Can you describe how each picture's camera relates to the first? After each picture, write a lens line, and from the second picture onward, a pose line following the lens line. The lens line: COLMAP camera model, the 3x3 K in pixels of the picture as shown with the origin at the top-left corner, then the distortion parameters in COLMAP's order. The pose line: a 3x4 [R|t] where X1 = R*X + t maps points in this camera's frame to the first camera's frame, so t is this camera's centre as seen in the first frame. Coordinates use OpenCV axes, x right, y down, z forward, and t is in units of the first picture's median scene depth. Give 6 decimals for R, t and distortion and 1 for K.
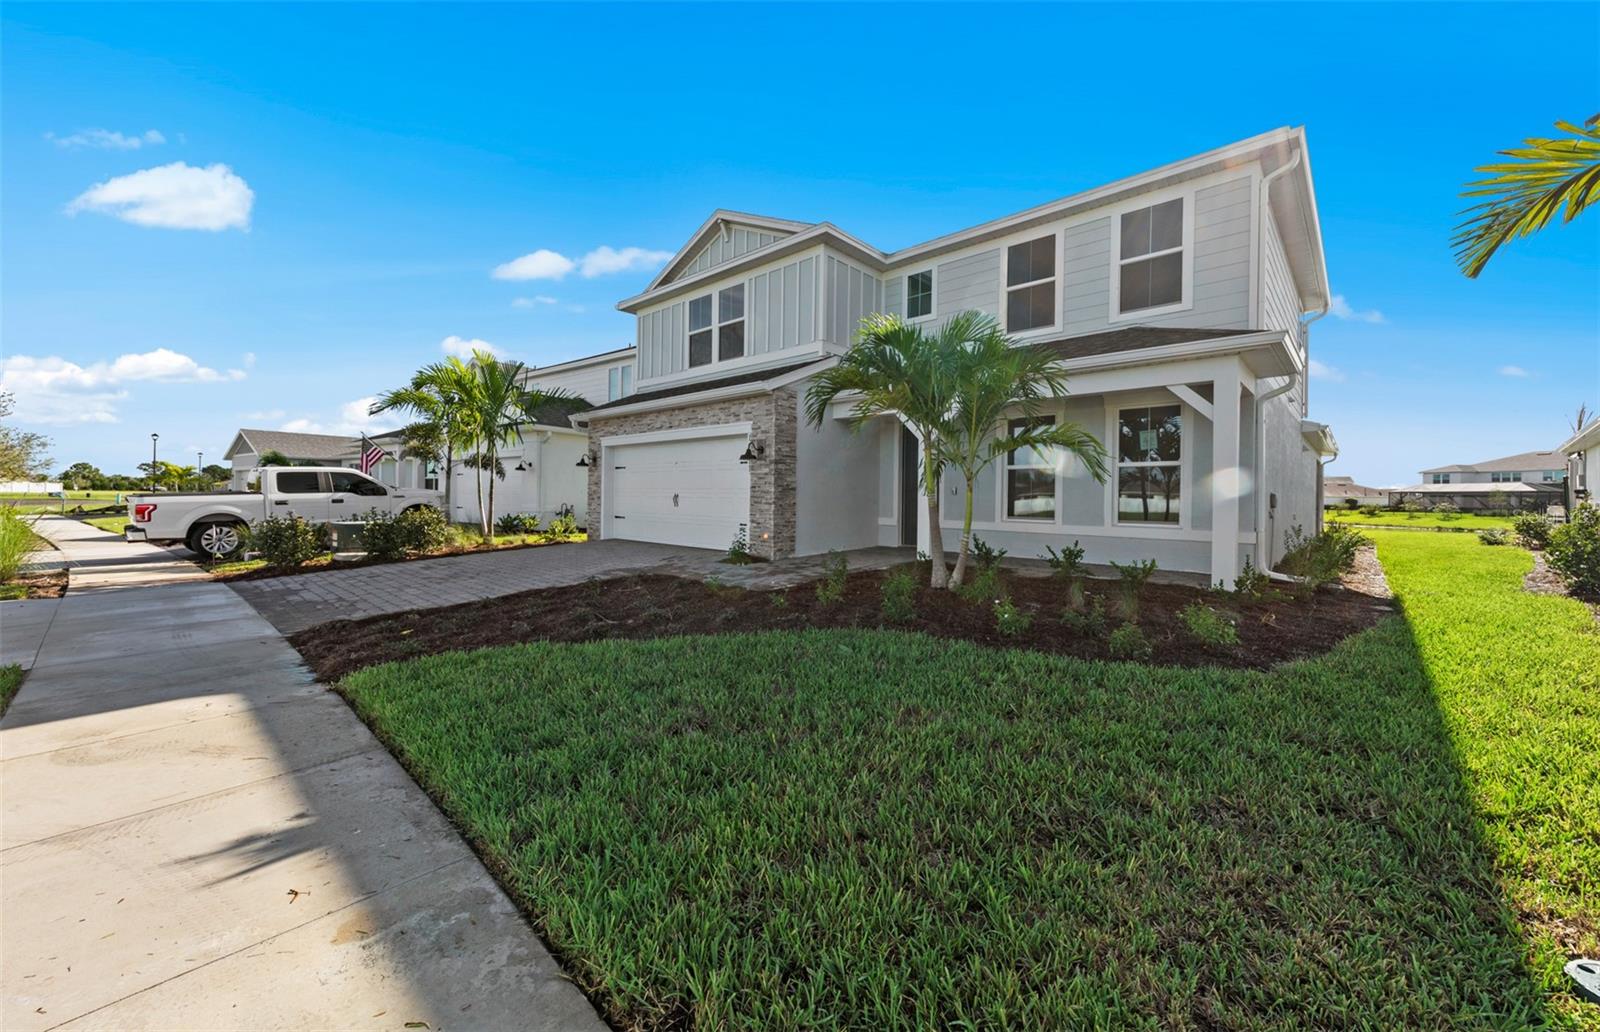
lens RADIAL K [[563.9, 0, 802.2], [0, 563.9, 504.5], [0, 0, 1]] dist [0.010497, -0.000072]
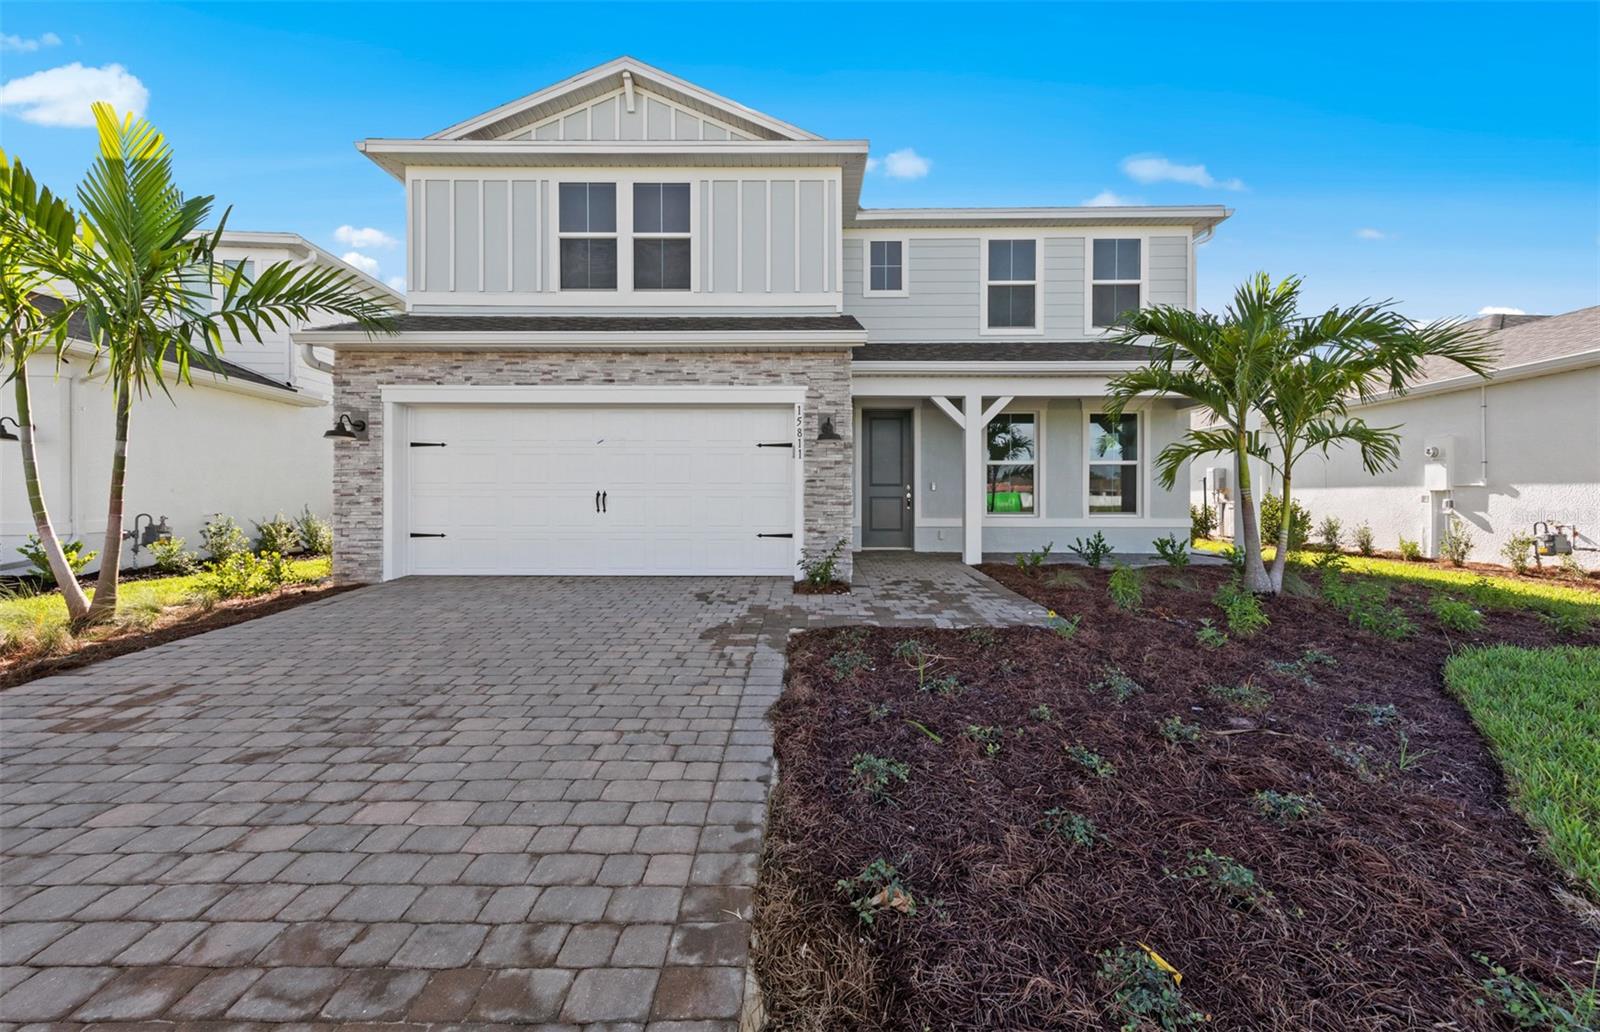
lens RADIAL K [[563.9, 0, 802.2], [0, 563.9, 504.5], [0, 0, 1]] dist [0.010497, -0.000072]
pose [[0.761506, -0.020437, 0.647836, -0.473277], [0.016955, 0.999789, 0.011610, -0.008481], [-0.647936, 0.002143, 0.761692, 0.407902]]
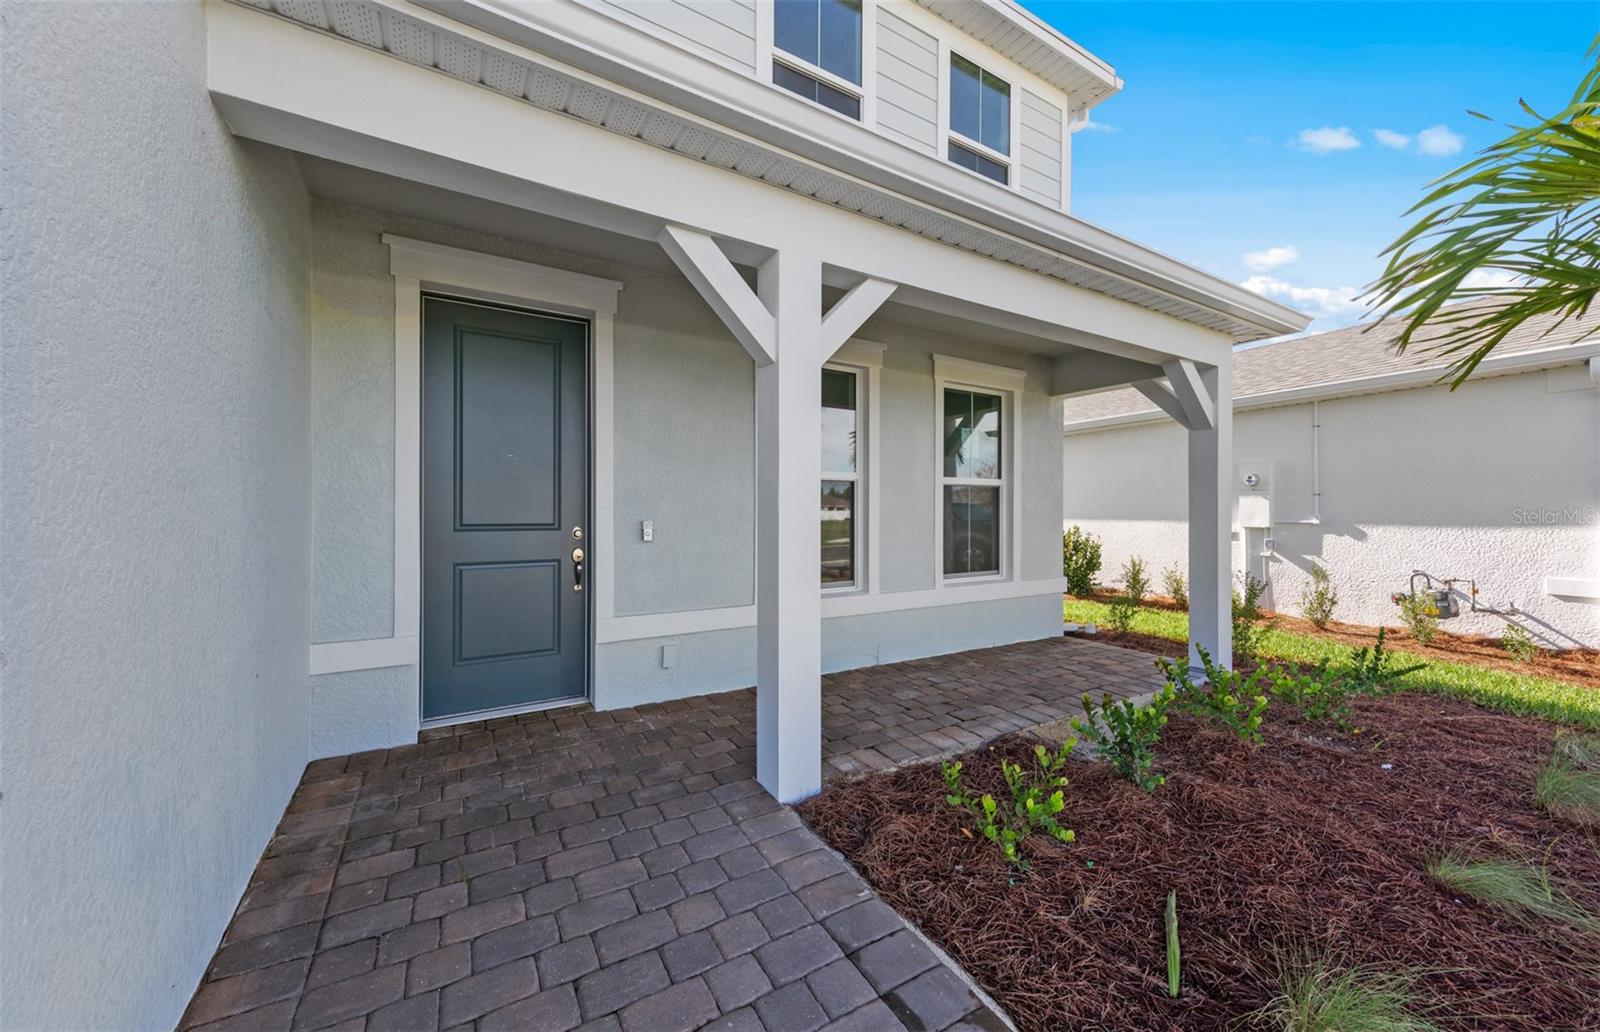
lens RADIAL K [[563.9, 0, 802.2], [0, 563.9, 504.5], [0, 0, 1]] dist [0.010497, -0.000072]
pose [[0.307138, -0.002541, 0.951662, -0.038223], [0.011009, 0.999939, -0.000883, -0.036863], [-0.951601, 0.010748, 0.307147, 0.753945]]
